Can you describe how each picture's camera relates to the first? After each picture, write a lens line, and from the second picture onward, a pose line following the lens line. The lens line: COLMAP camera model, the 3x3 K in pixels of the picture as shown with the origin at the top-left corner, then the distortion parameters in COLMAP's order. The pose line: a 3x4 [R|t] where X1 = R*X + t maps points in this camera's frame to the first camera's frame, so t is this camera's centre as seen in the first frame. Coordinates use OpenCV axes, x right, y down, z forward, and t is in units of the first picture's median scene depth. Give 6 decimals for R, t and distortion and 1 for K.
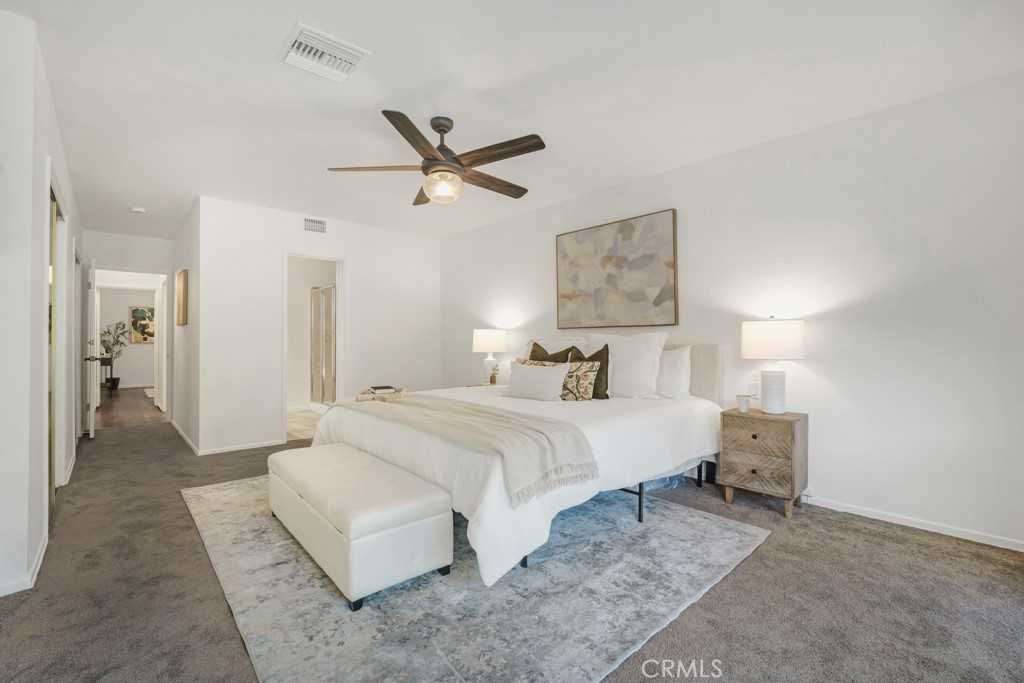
lens RADIAL K [[441.0, 0, 511.3], [0, 441.0, 337.5], [0, 0, 1]] dist [-0.040794, 0.000097]
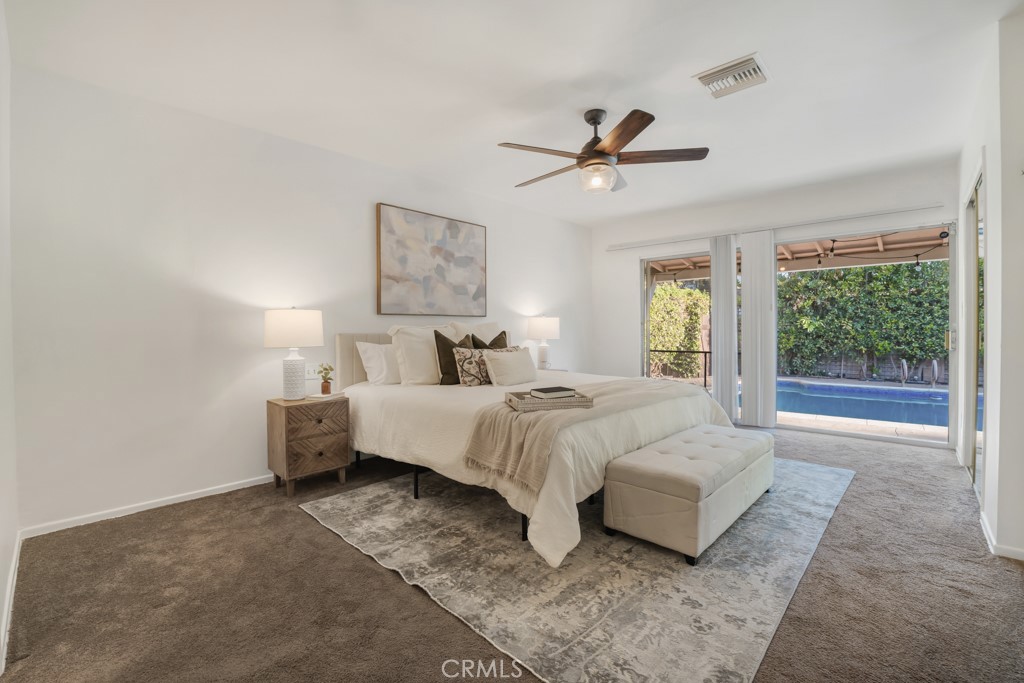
lens RADIAL K [[441.0, 0, 511.3], [0, 441.0, 337.5], [0, 0, 1]] dist [-0.040794, 0.000097]
pose [[-0.076269, -0.014820, 0.996977, -0.847117], [-0.003931, 0.999886, 0.014563, 0.012050], [-0.997080, -0.002809, -0.076319, 0.926544]]
